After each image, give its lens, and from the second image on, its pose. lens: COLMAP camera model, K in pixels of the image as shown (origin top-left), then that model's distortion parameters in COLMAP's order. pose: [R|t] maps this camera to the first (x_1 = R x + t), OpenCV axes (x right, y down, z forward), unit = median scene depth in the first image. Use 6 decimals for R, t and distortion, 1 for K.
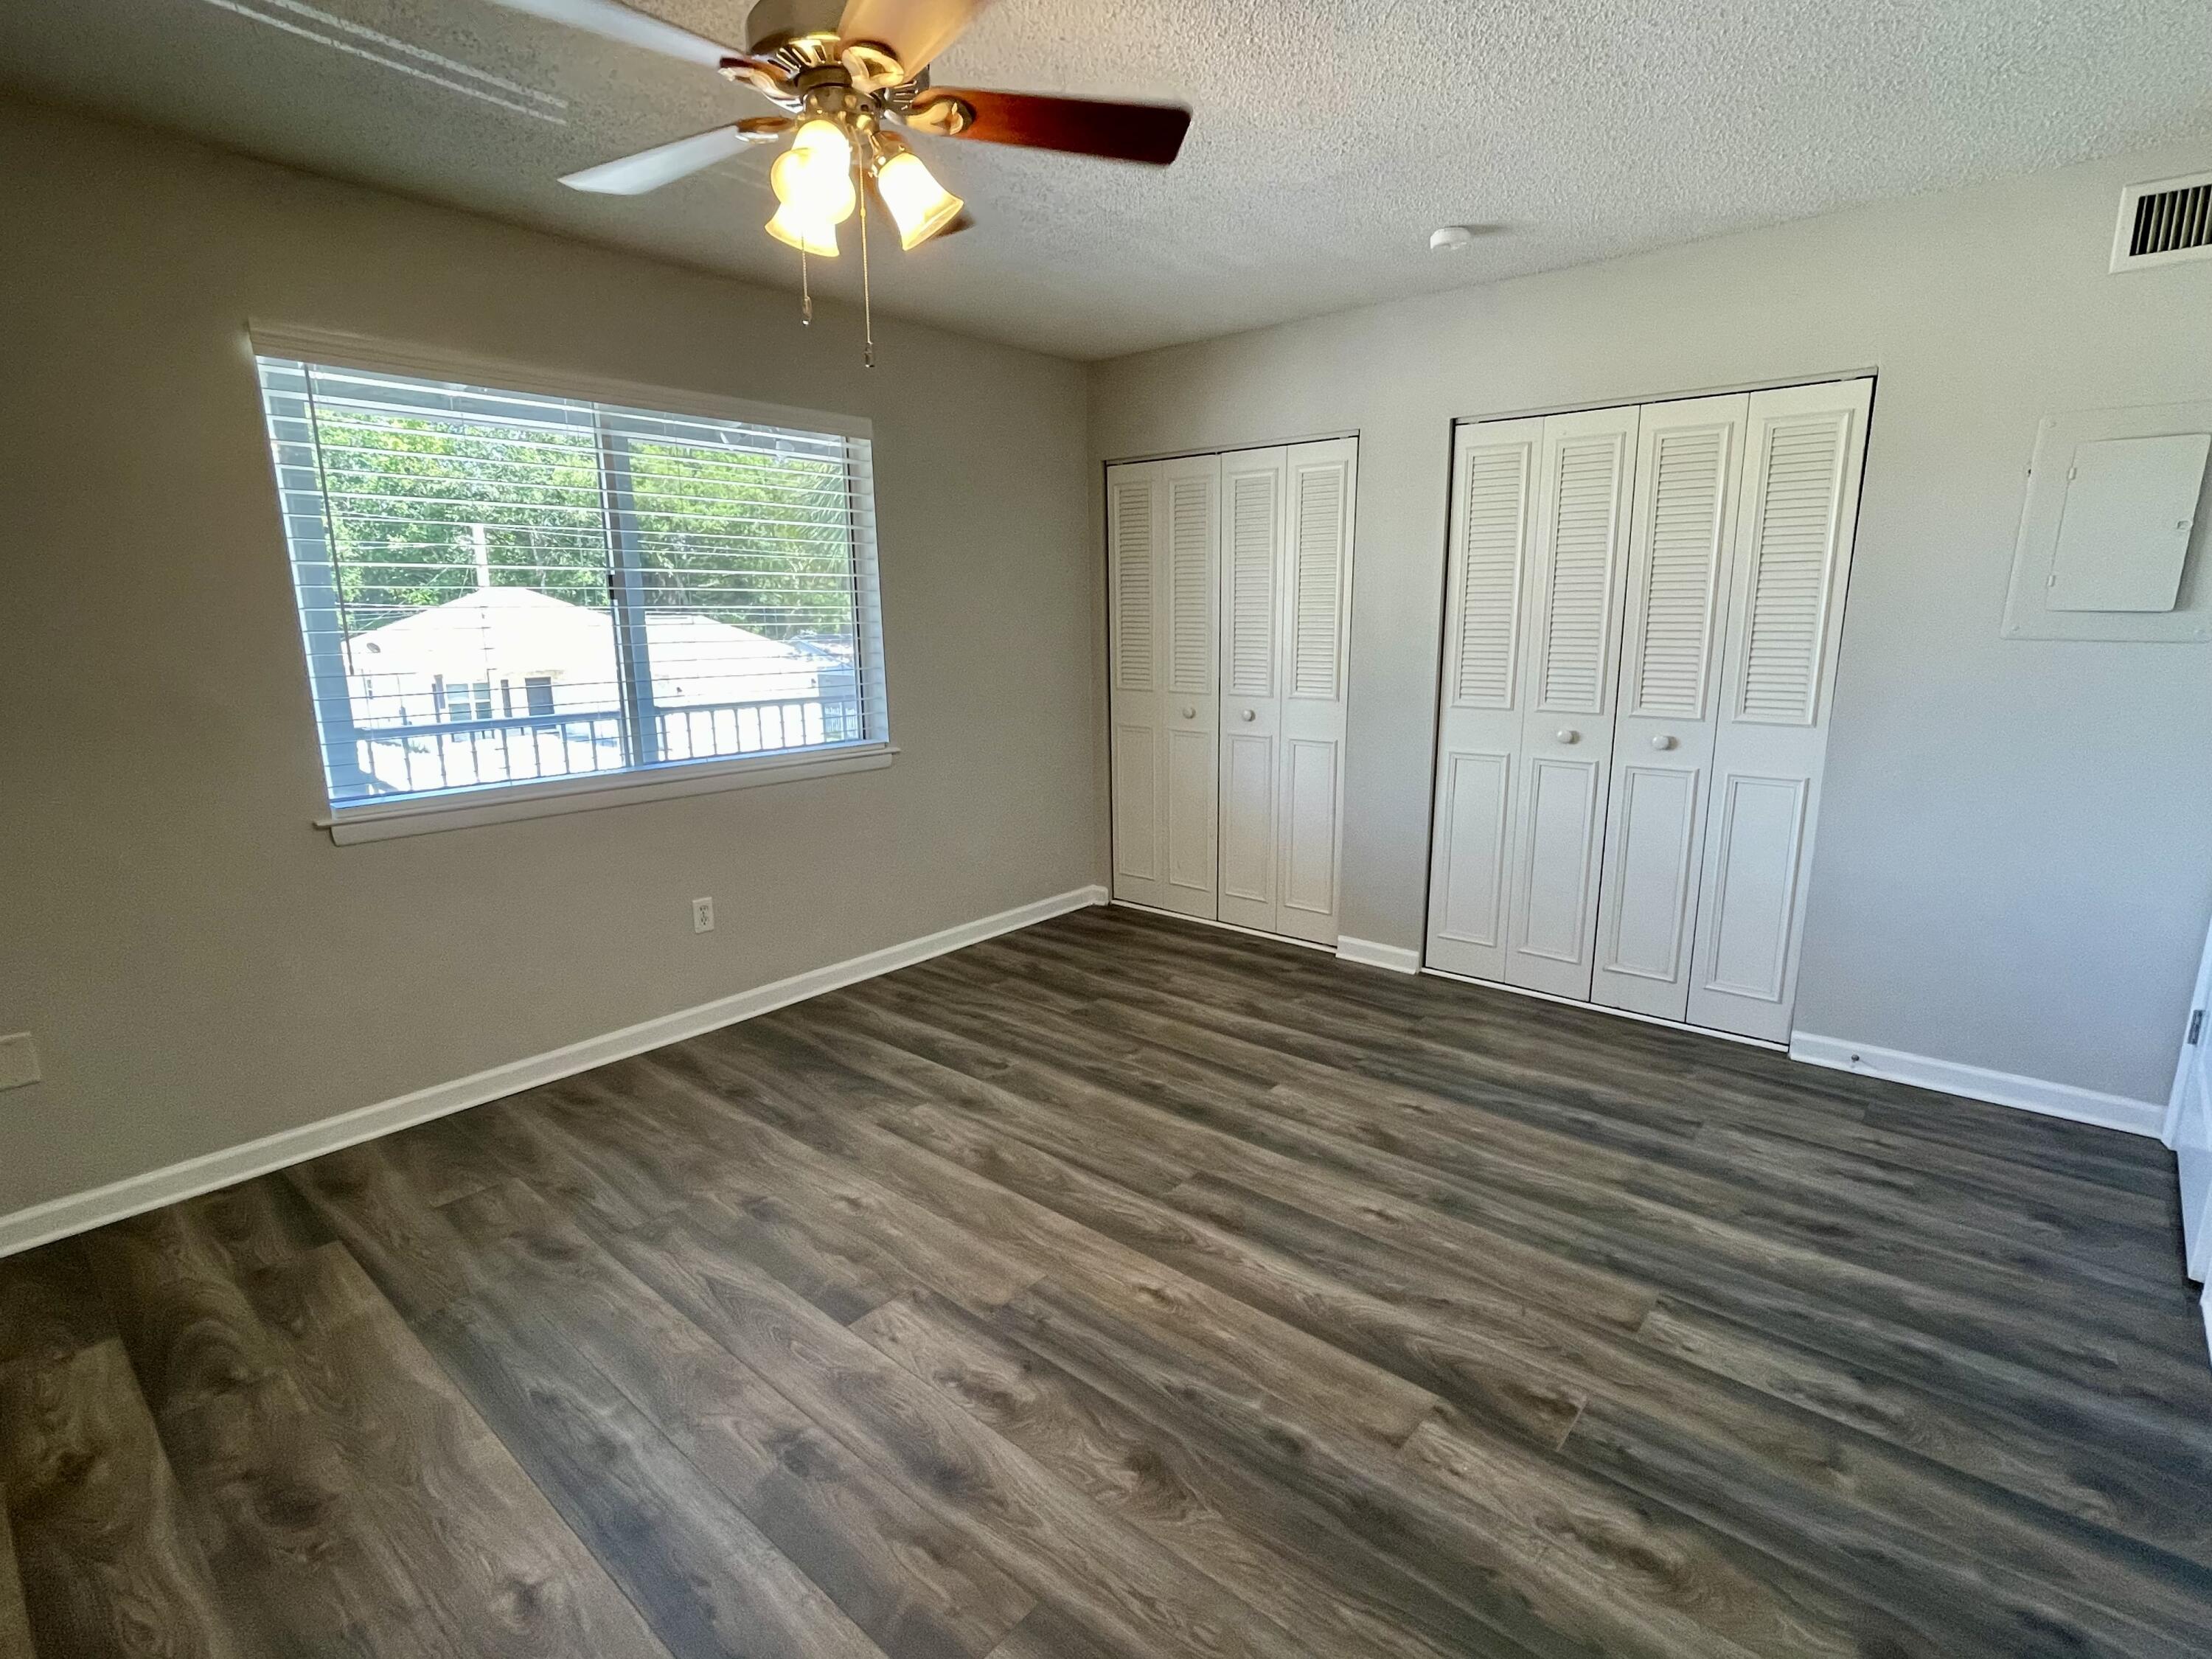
lens RADIAL K [[1061.8, 0, 1105.5], [0, 1061.8, 835.2], [0, 0, 1]] dist [-0.016219, 0.000726]
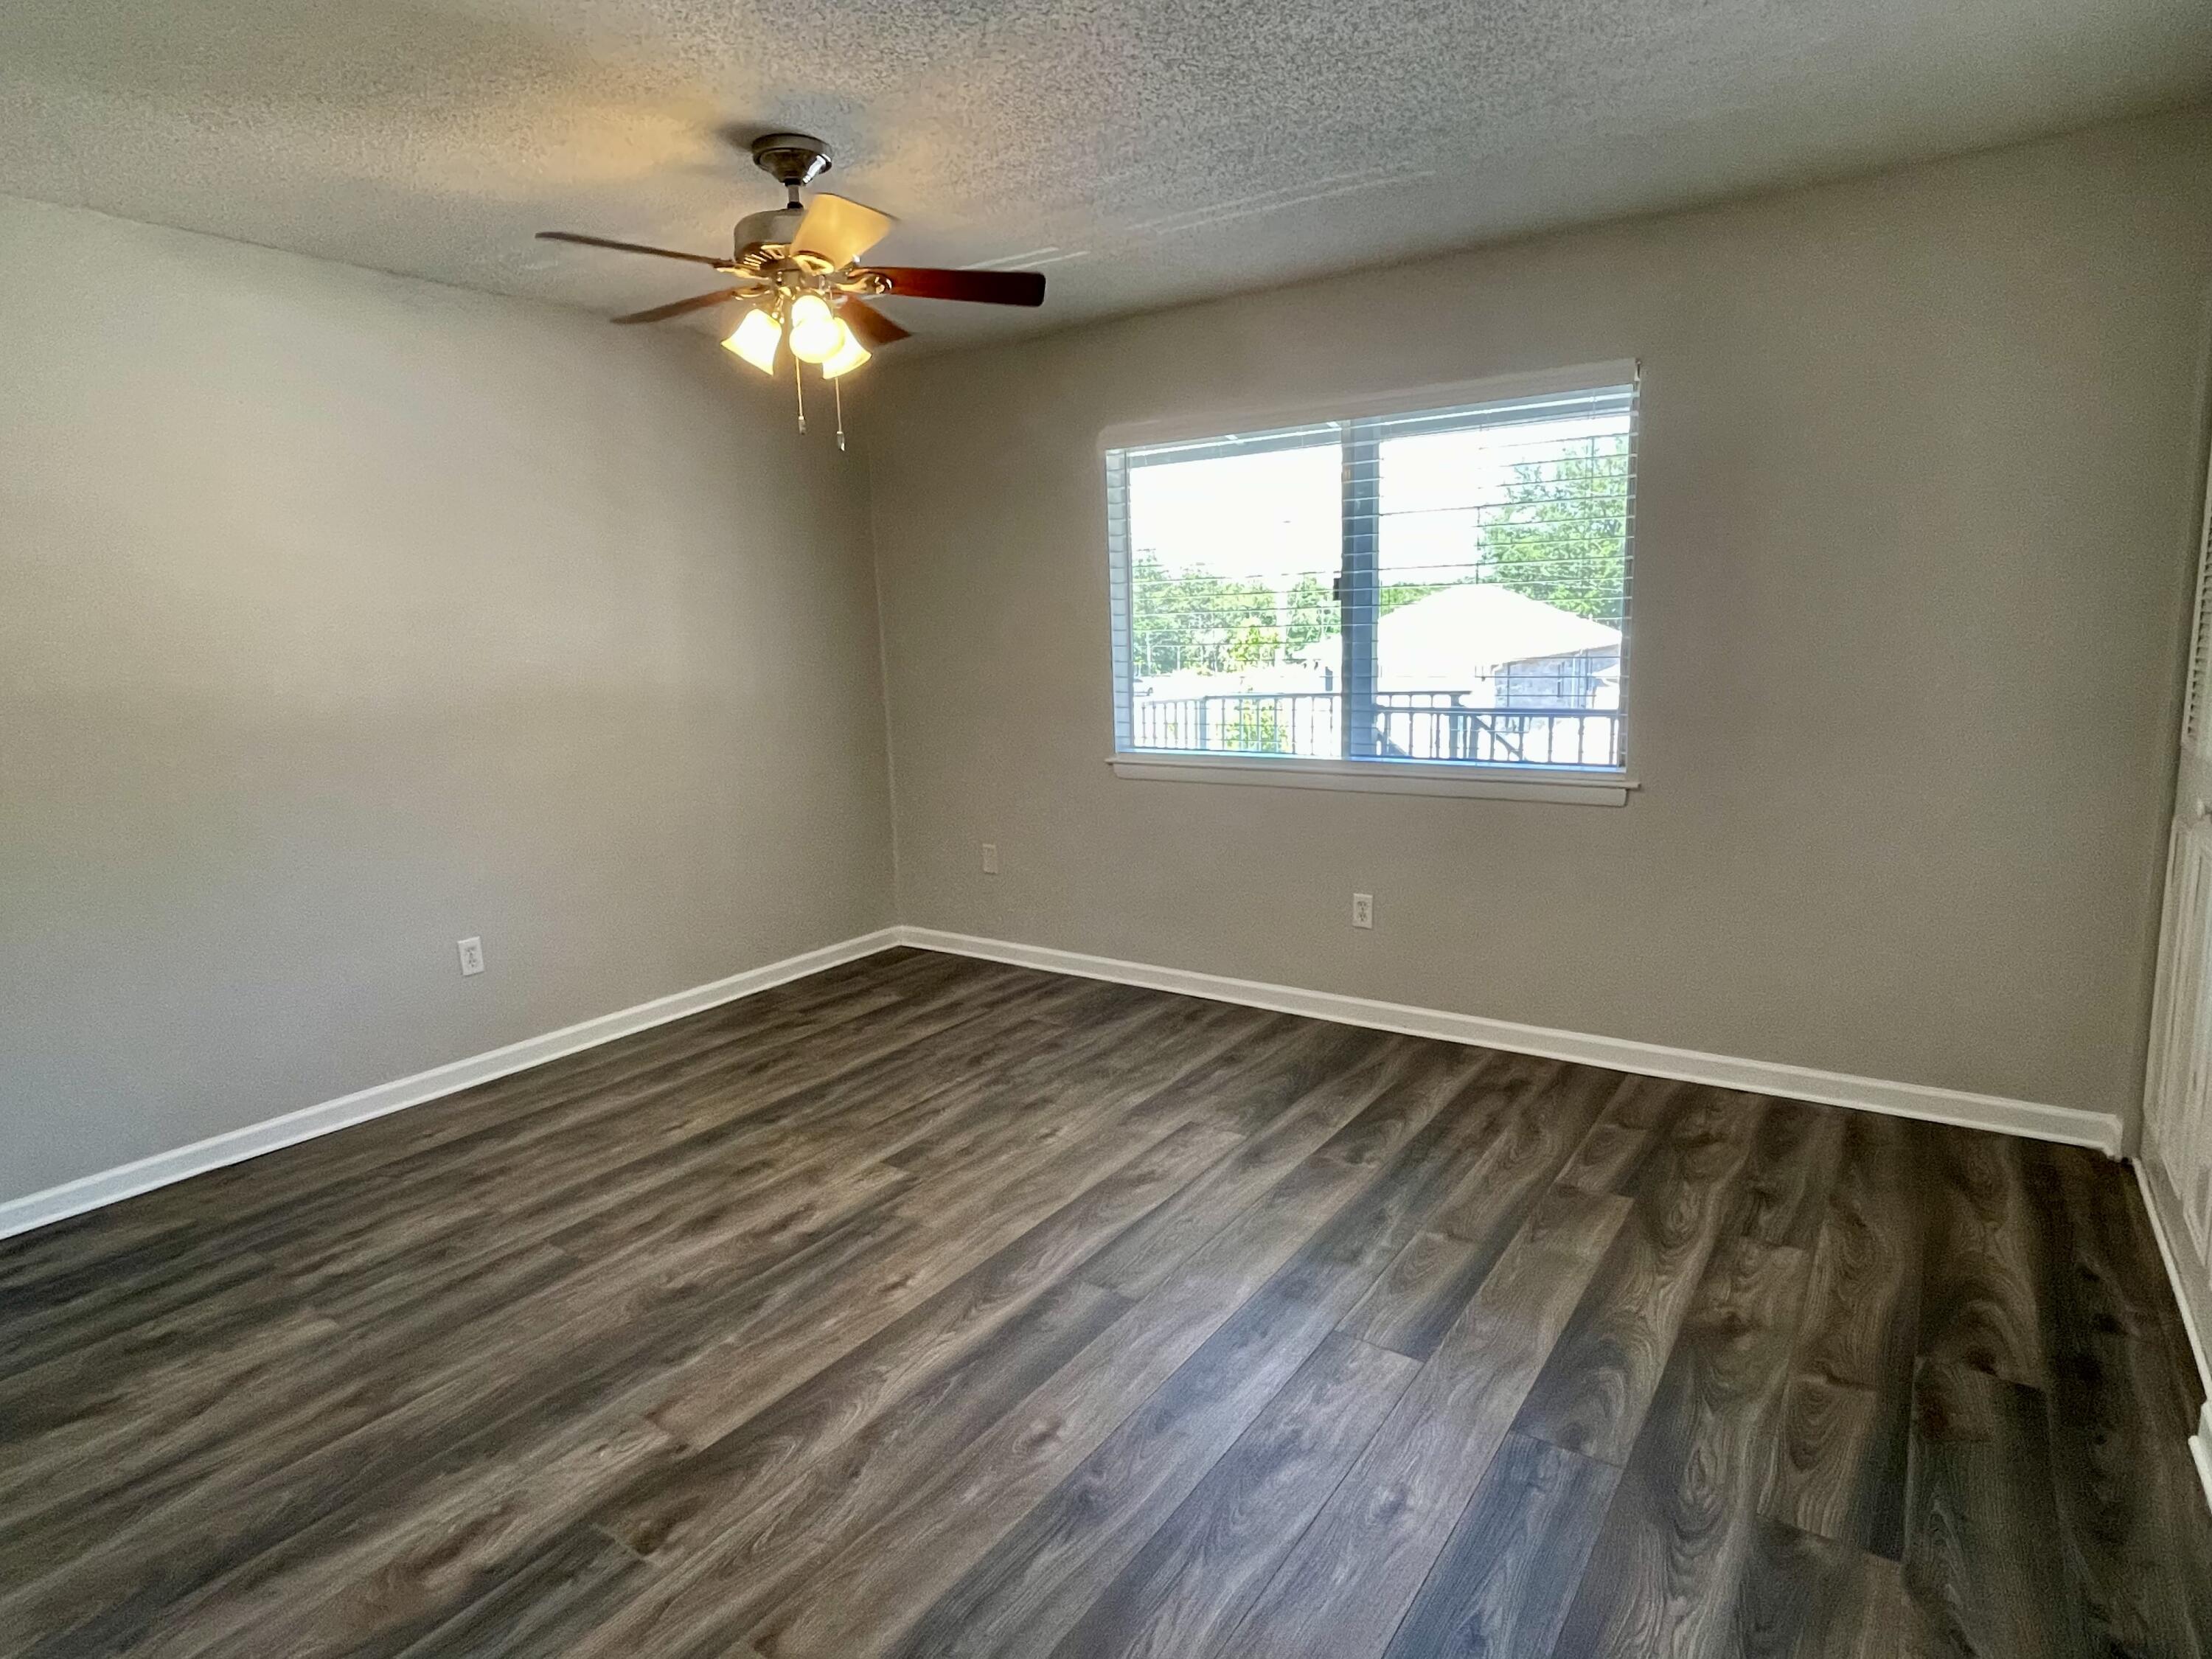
lens RADIAL K [[1193.5, 0, 1105.0], [0, 1193.5, 833.6], [0, 0, 1]] dist [-0.007123, -0.004707]
pose [[0.110530, 0.182900, -0.976898, 0.875907], [-0.179510, 0.970429, 0.161378, -0.172076], [0.977527, 0.157526, 0.140094, 0.744063]]
